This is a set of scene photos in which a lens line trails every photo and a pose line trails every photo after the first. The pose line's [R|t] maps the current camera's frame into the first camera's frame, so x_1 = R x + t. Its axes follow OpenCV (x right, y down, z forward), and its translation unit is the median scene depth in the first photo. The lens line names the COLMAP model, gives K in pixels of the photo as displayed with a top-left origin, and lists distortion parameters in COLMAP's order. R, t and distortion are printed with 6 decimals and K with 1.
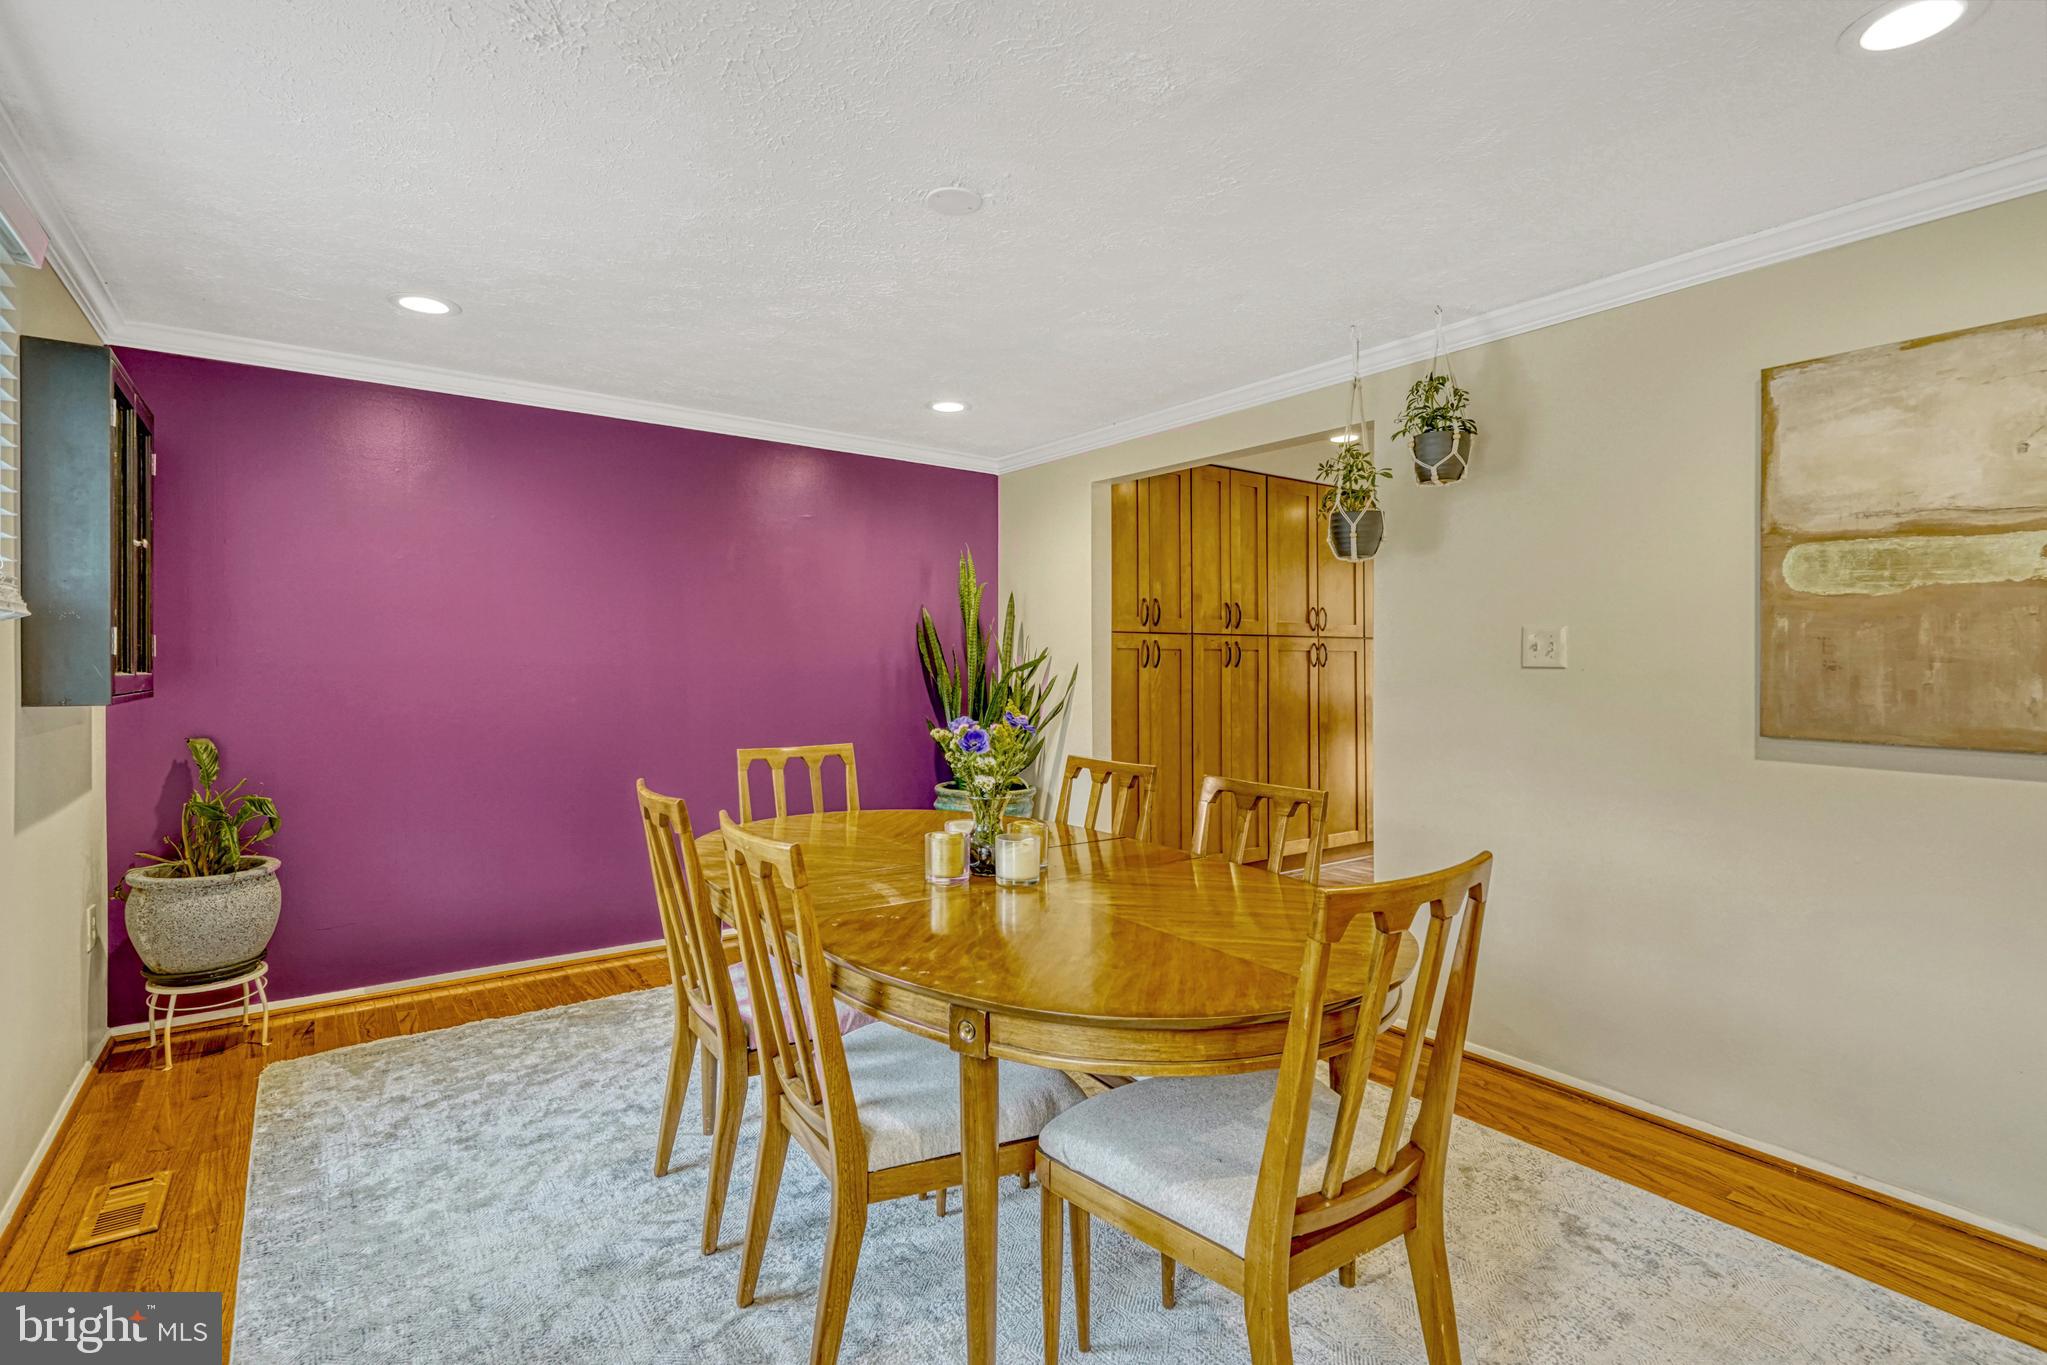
lens RADIAL K [[956.0, 0, 980.2], [0, 956.0, 648.1], [0, 0, 1]] dist [0.002414, 0.001019]
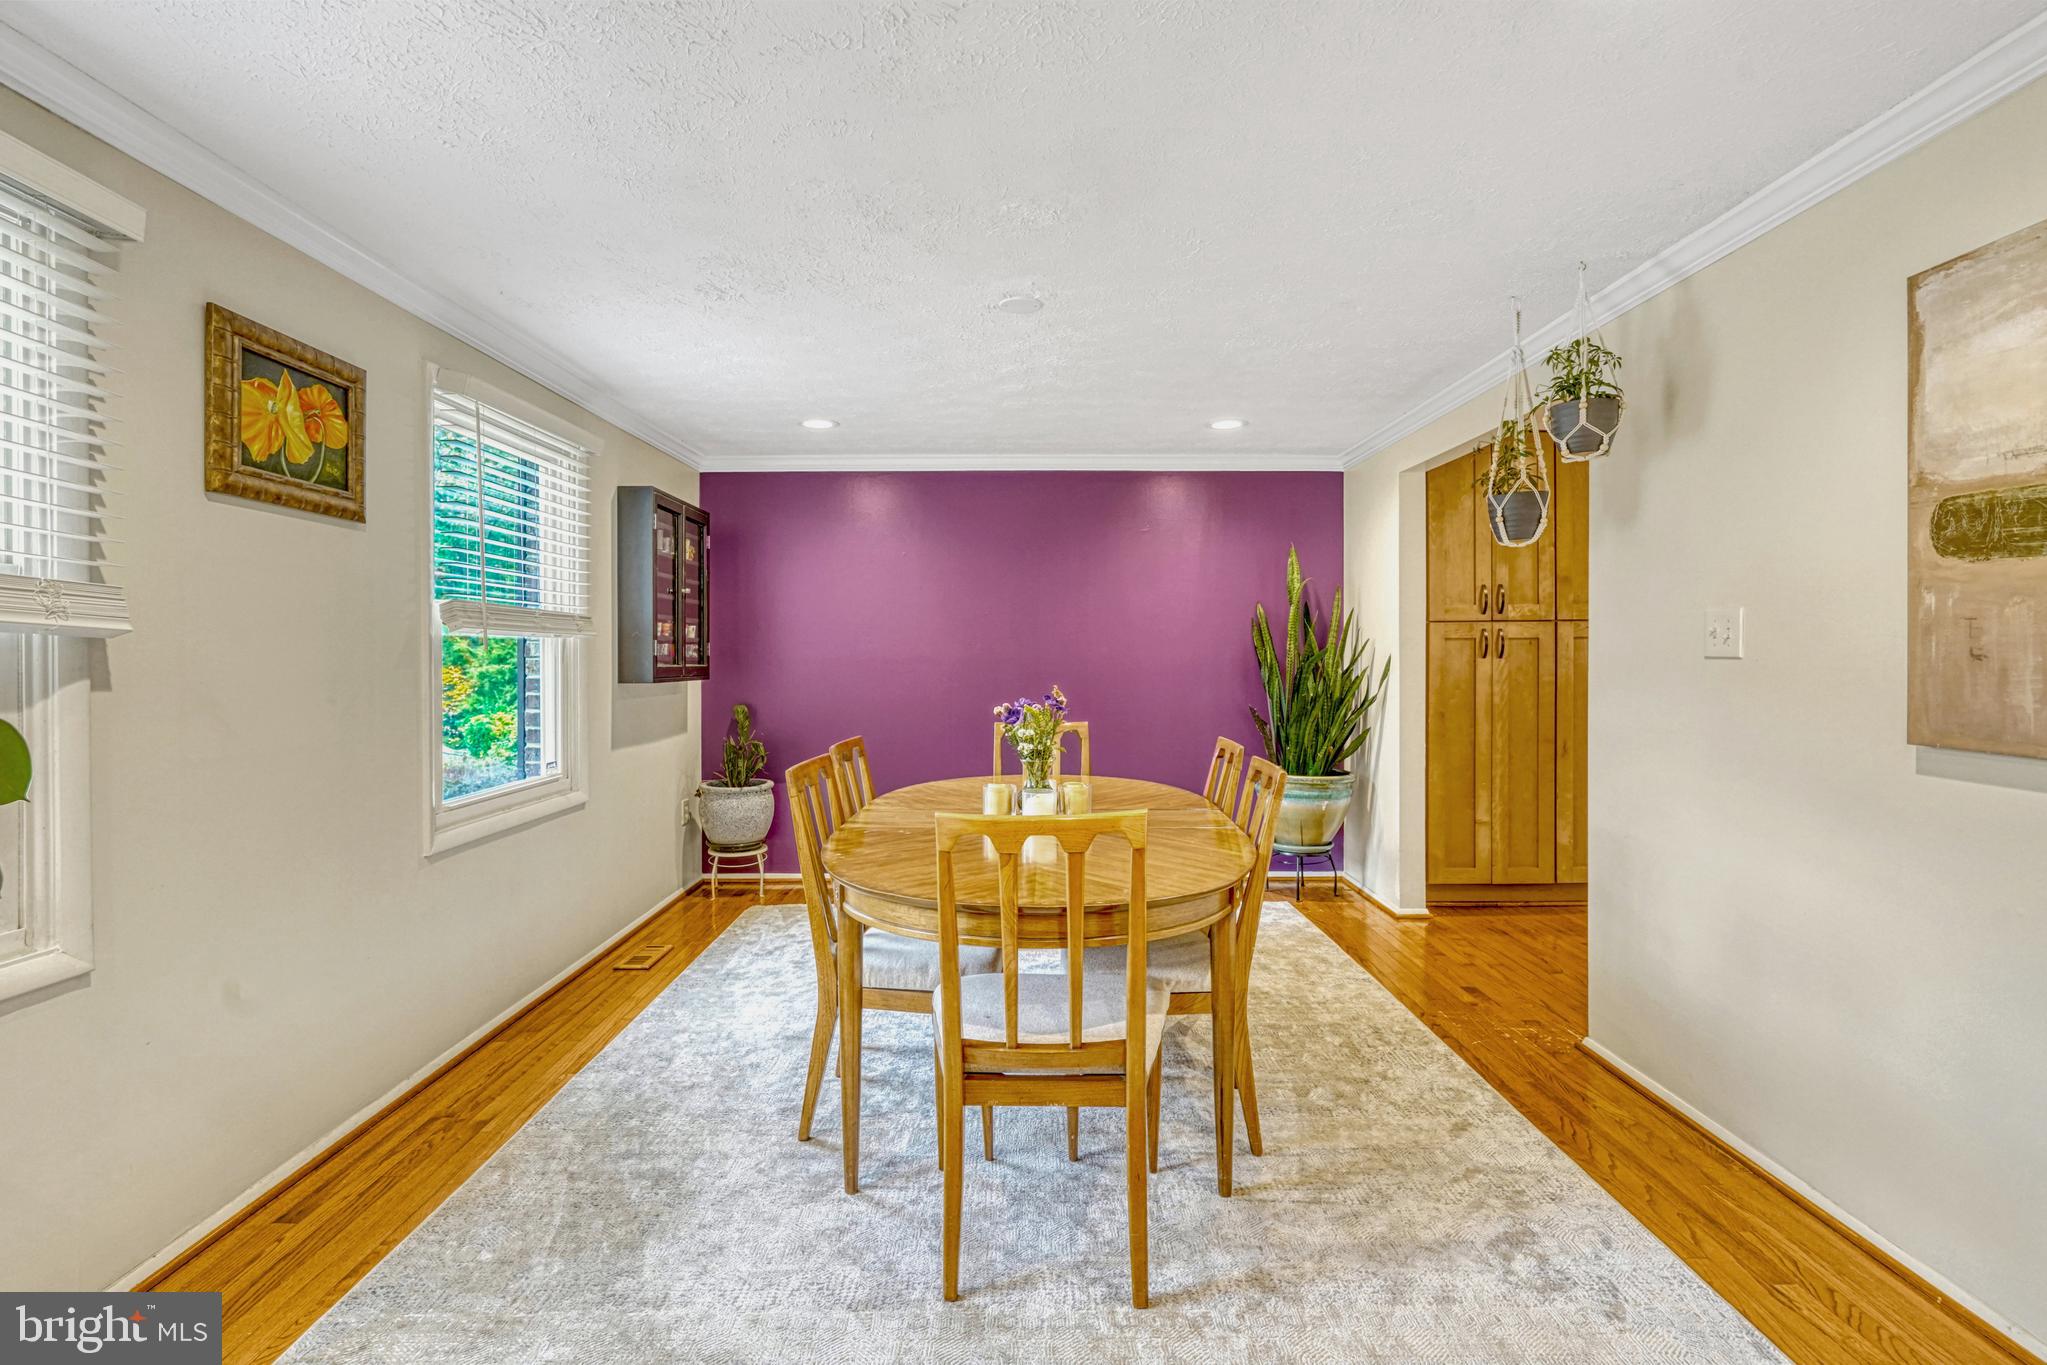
lens RADIAL K [[937.9, 0, 1015.6], [0, 937.9, 637.7], [0, 0, 1]] dist [-0.001988, -0.000618]
pose [[0.817619, -0.017496, -0.575494, 0.662477], [0.016419, 0.999840, -0.007070, -0.002018], [0.575526, -0.003668, 0.817775, -0.051069]]
